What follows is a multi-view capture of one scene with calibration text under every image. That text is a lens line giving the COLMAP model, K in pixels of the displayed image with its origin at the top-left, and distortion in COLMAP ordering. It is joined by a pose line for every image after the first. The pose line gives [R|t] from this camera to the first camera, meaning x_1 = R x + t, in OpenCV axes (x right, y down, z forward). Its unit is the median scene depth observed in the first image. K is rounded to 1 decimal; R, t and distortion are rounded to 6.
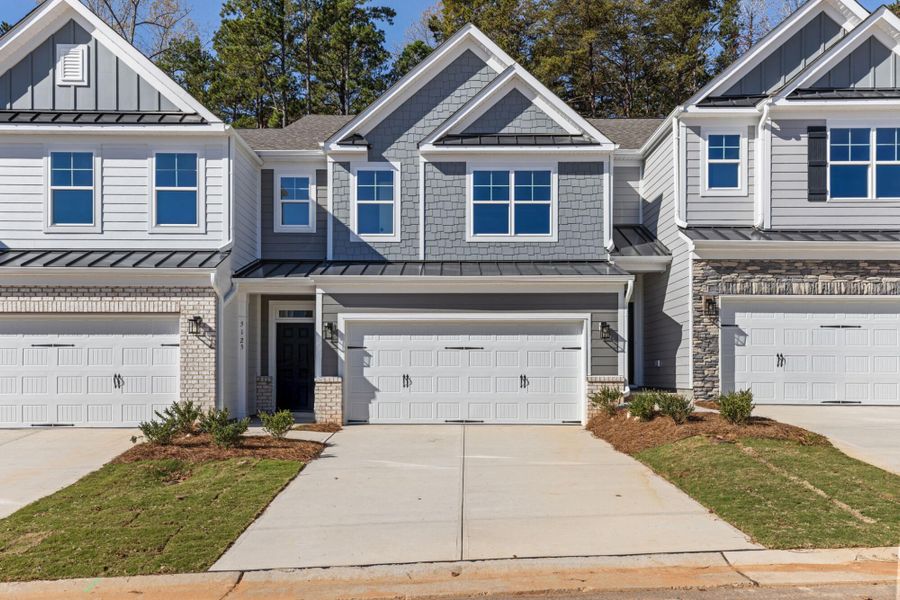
lens RADIAL K [[705.5, 0, 453.5], [0, 705.5, 355.8], [0, 0, 1]] dist [0.065152, -0.014611]
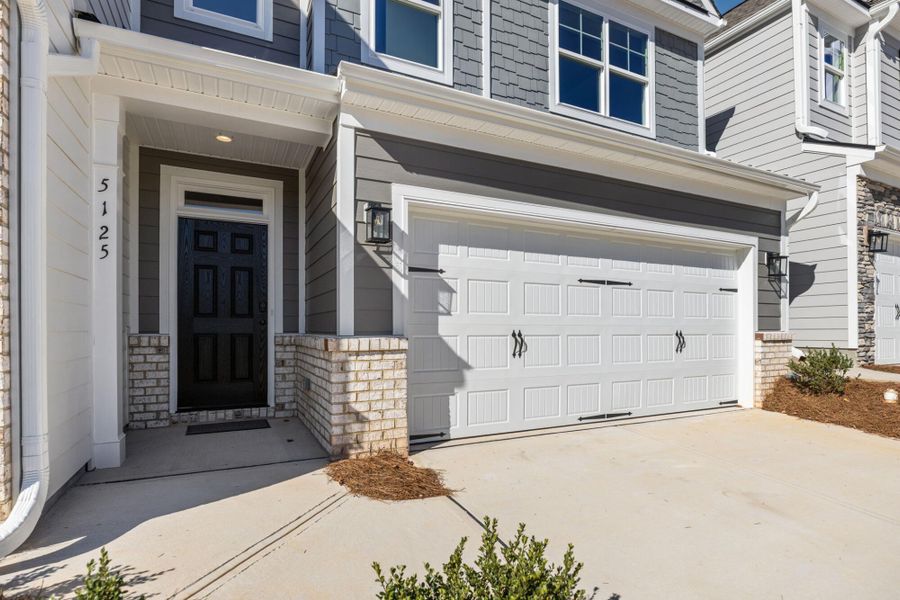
lens RADIAL K [[455.9, 0, 457.3], [0, 455.9, 323.7], [0, 0, 1]] dist [-0.004568, -0.000535]
pose [[0.897614, 0.003779, 0.440766, -0.243453], [-0.012867, 0.999762, 0.017633, 0.016520], [-0.440595, -0.021499, 0.897449, 0.734924]]
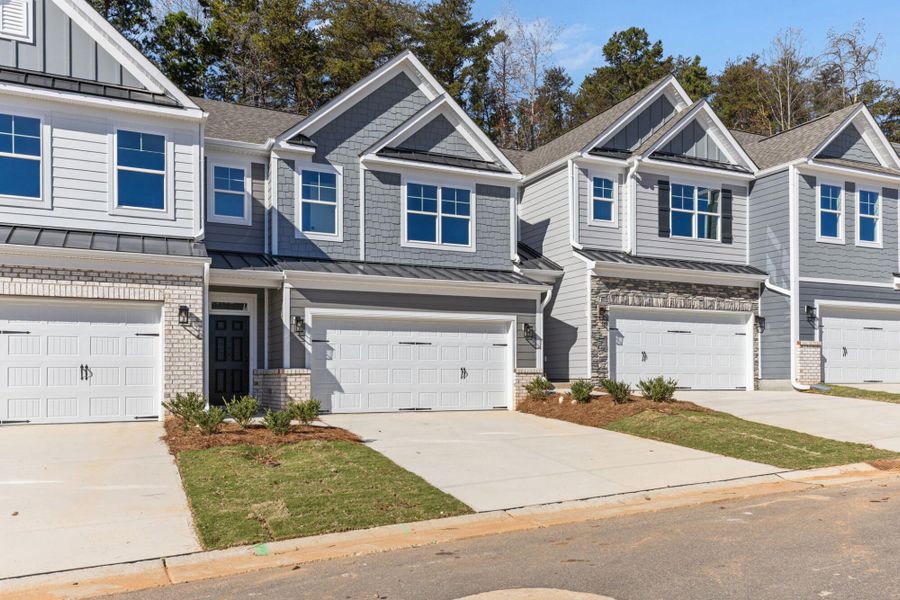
lens RADIAL K [[705.5, 0, 453.5], [0, 705.5, 355.8], [0, 0, 1]] dist [0.065152, -0.014611]
pose [[0.910796, 0.009039, 0.412758, -0.389243], [-0.009175, 0.999957, -0.001653, 0.010267], [-0.412755, -0.002282, 0.910839, -0.037589]]
